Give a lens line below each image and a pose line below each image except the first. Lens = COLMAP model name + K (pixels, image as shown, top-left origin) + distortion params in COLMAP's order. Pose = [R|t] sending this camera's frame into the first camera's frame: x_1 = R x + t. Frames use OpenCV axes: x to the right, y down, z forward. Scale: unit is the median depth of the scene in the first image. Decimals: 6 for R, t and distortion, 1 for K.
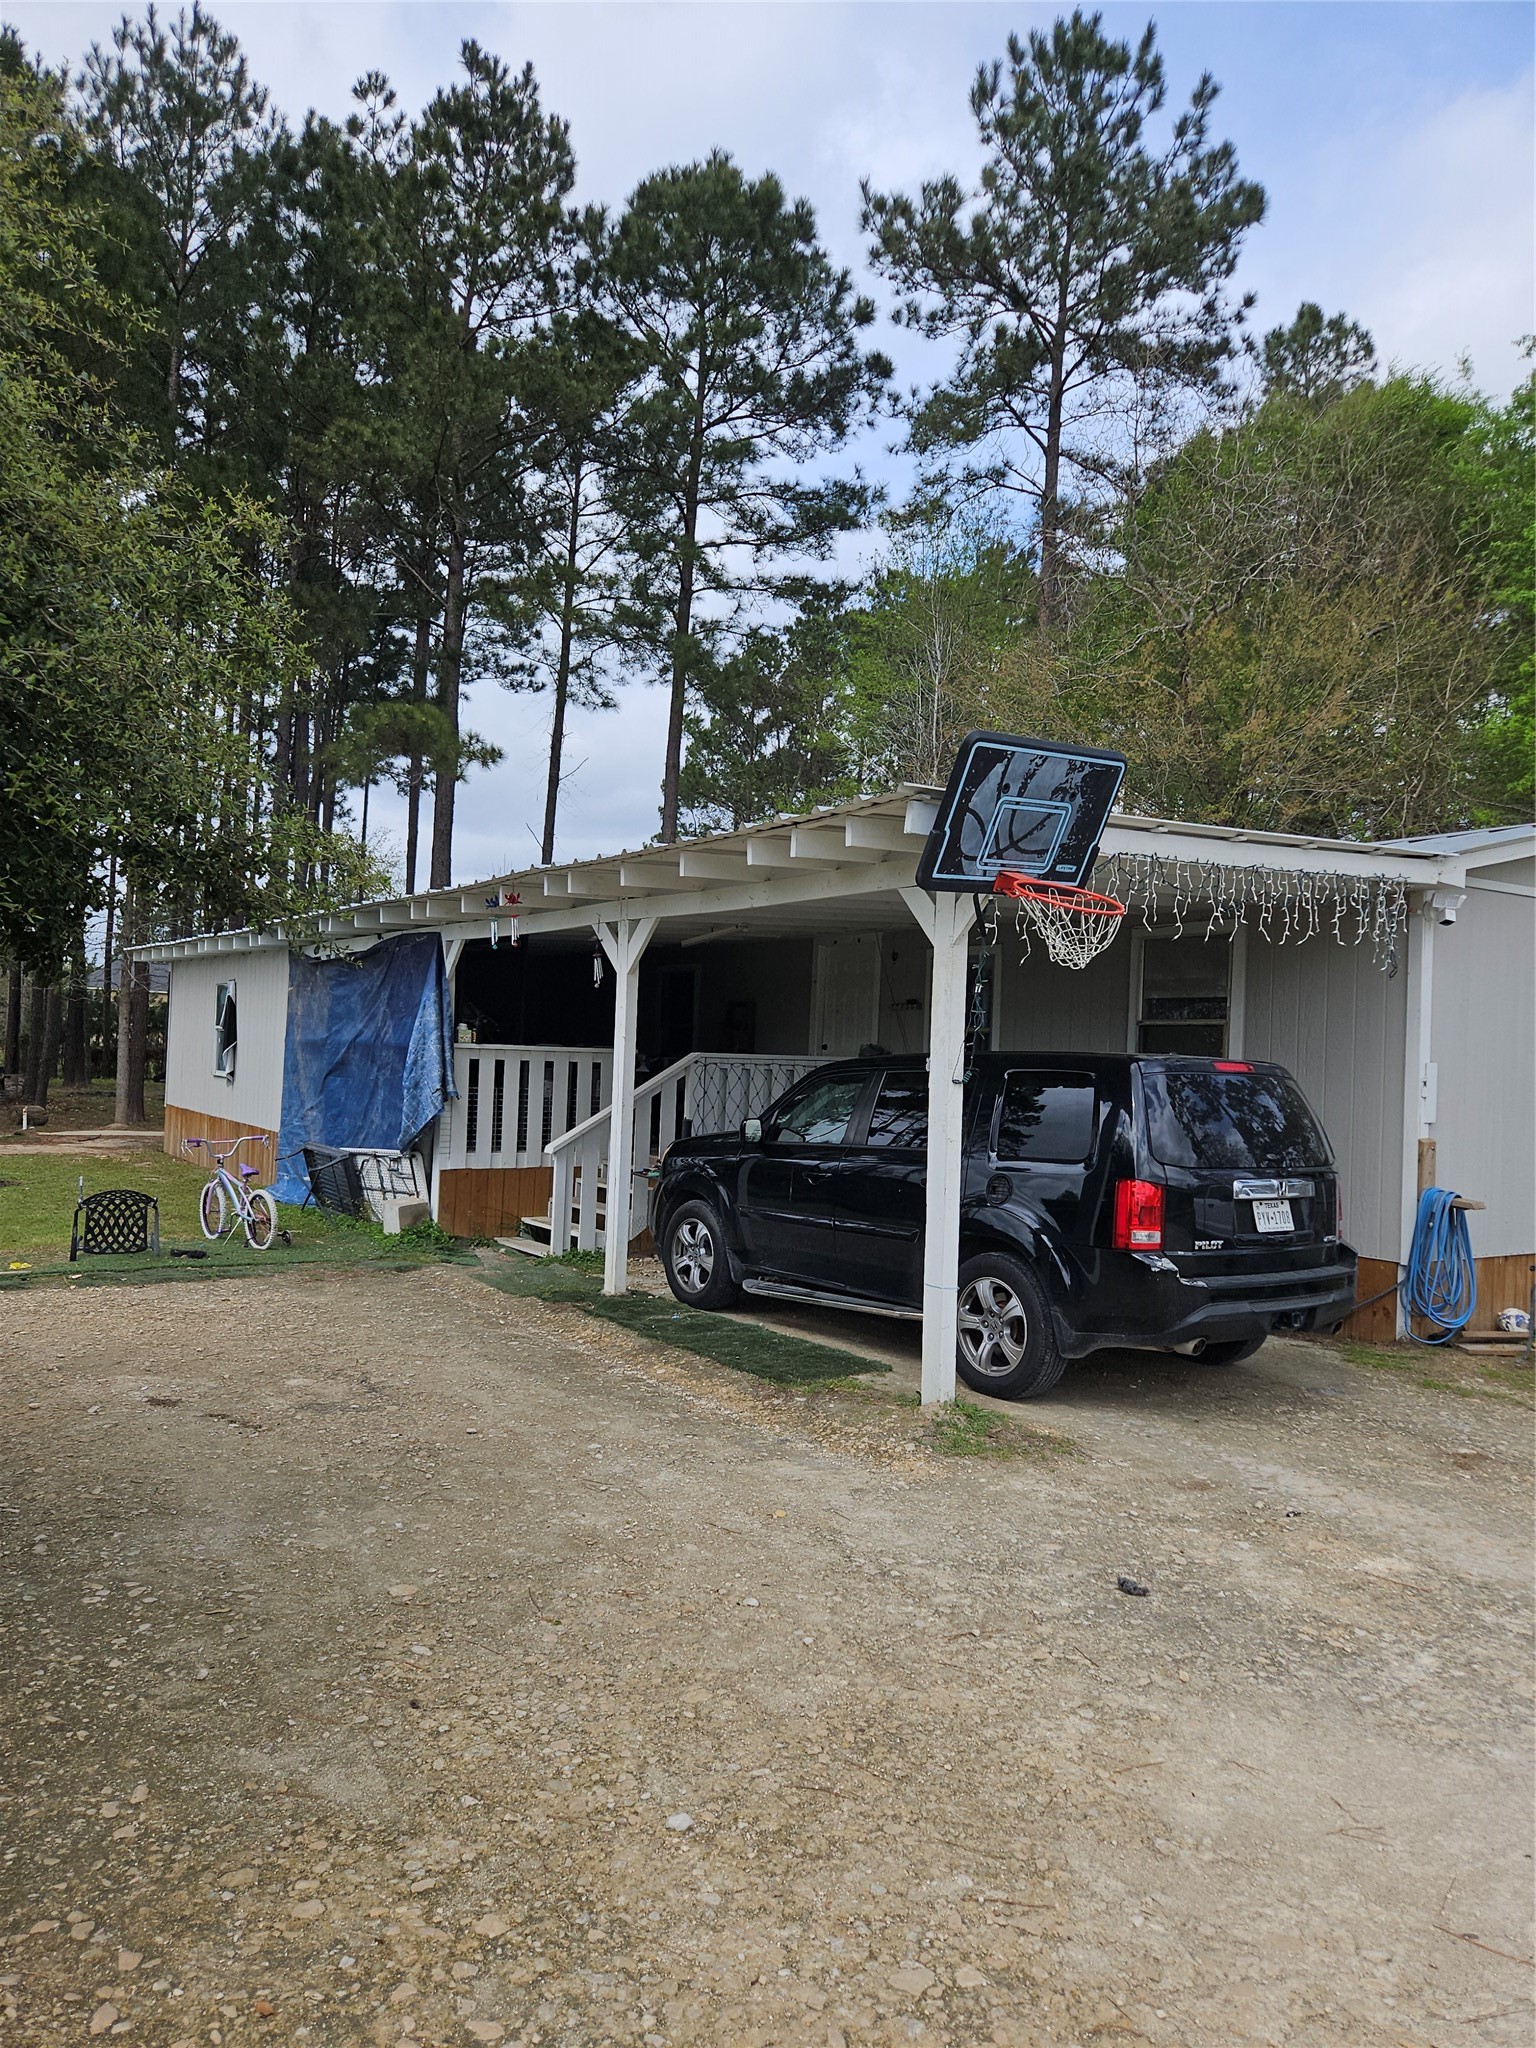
lens RADIAL K [[1357.1, 0, 787.4], [0, 1357.1, 1016.0], [0, 0, 1]] dist [0.047275, -0.004600]
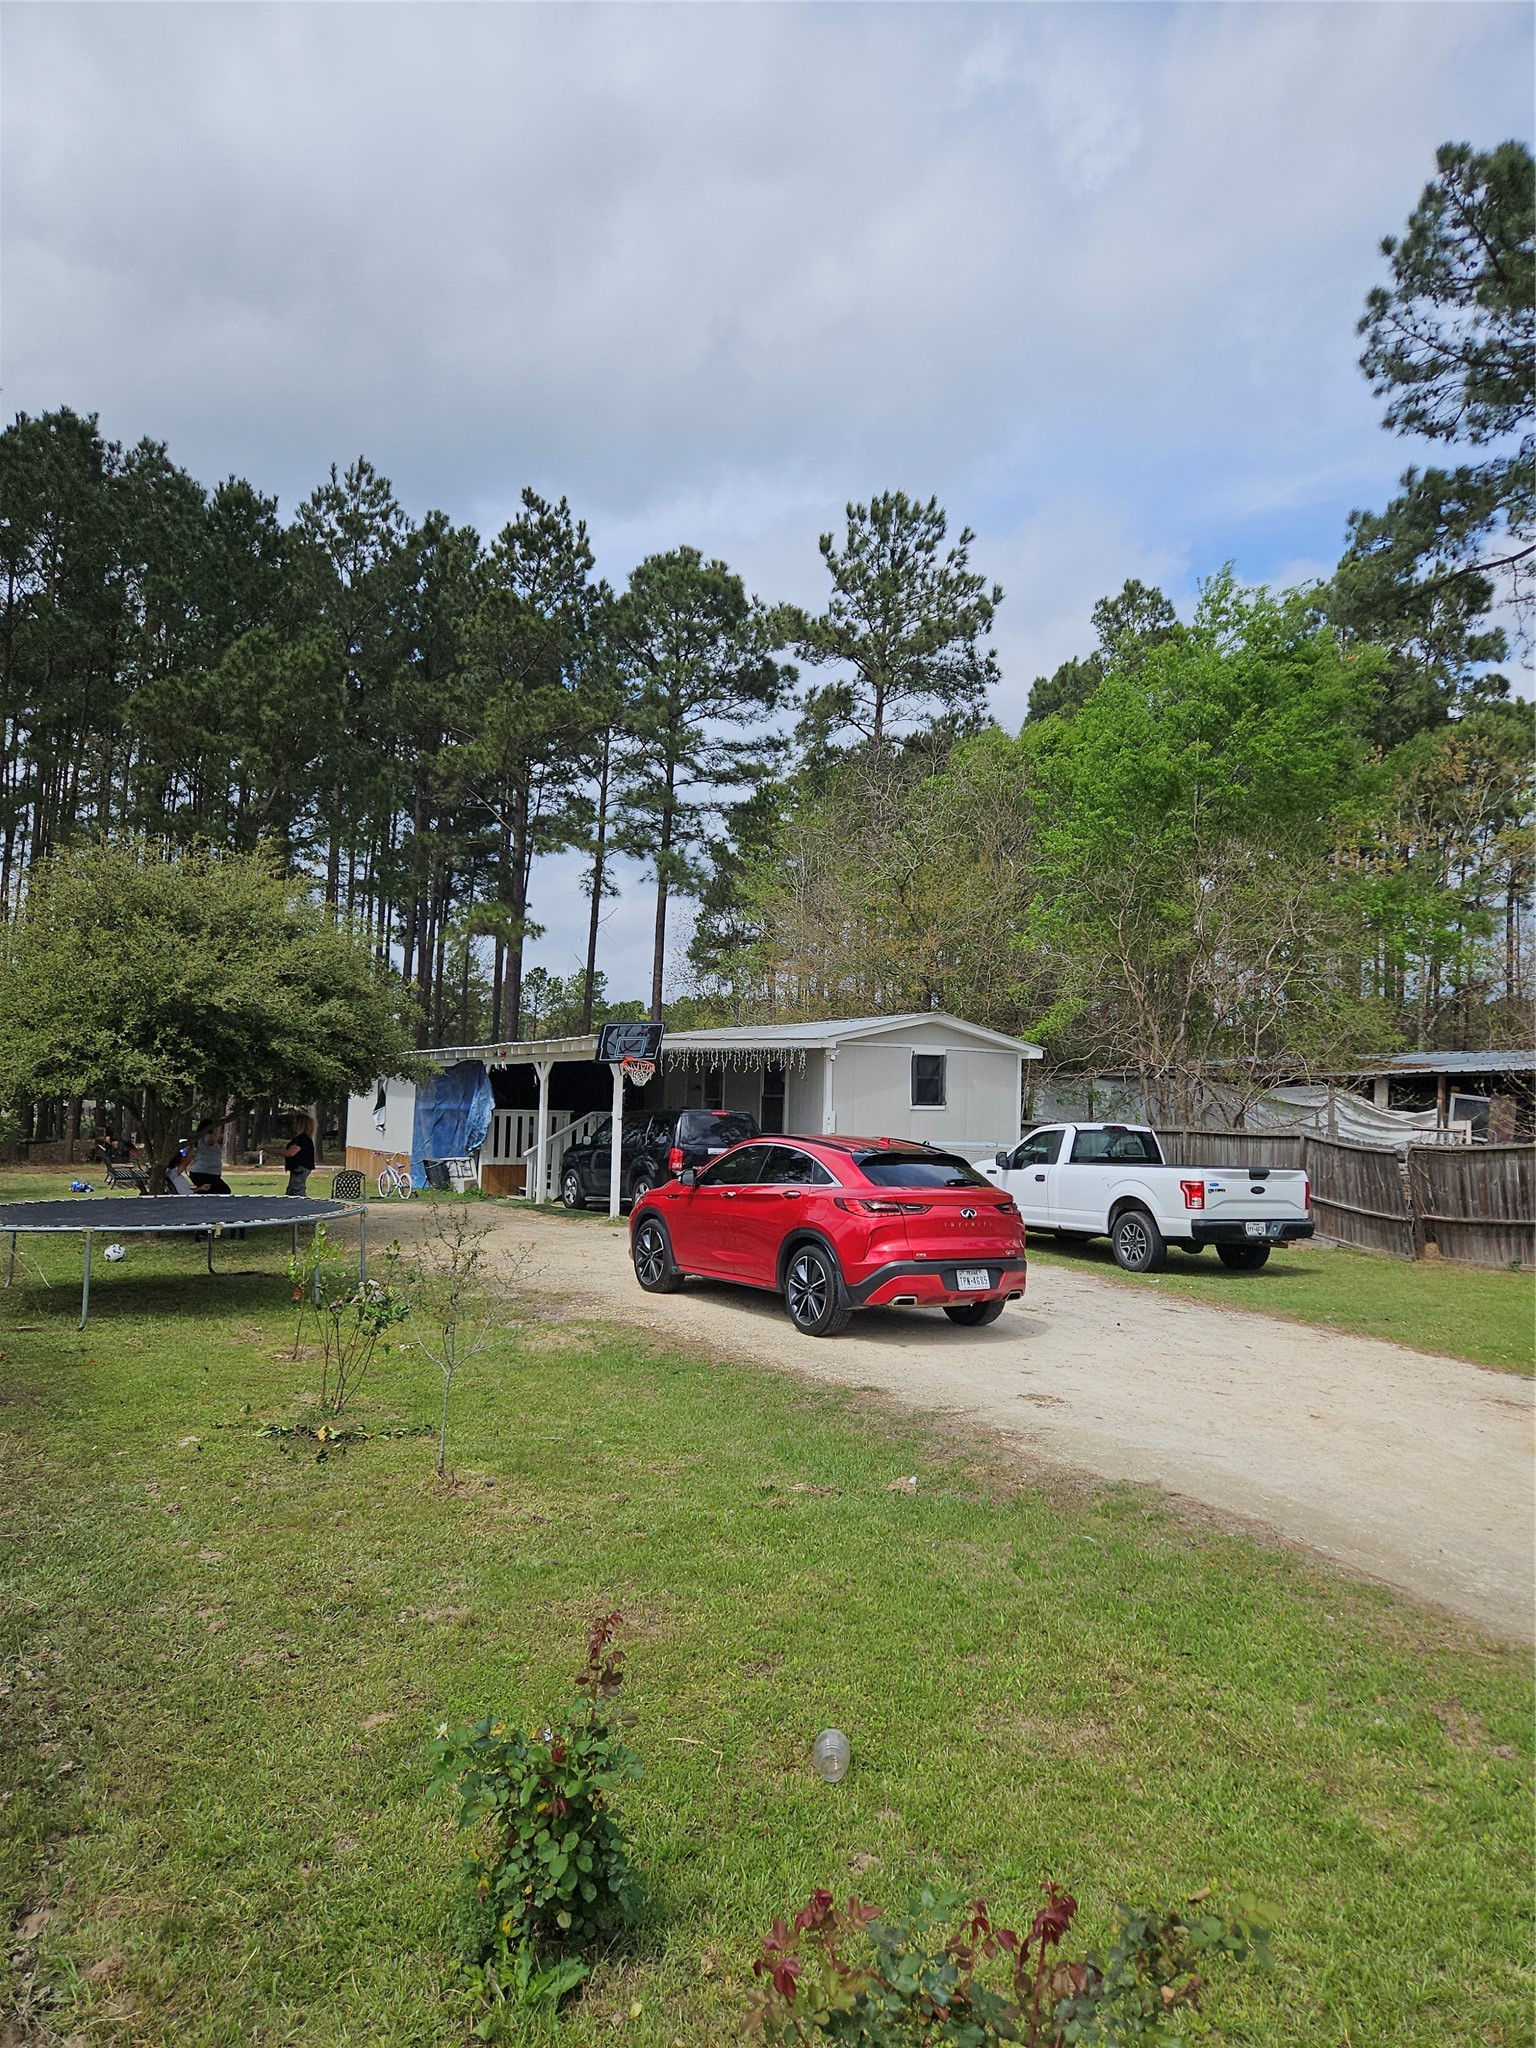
lens RADIAL K [[1357.1, 0, 758.9], [0, 1357.1, 1016.6], [0, 0, 1]] dist [0.047275, -0.004600]
pose [[0.996894, -0.004921, -0.078606, 0.178719], [-0.000172, 0.997908, -0.064648, 0.005536], [0.078759, 0.064461, 0.994807, -0.575955]]
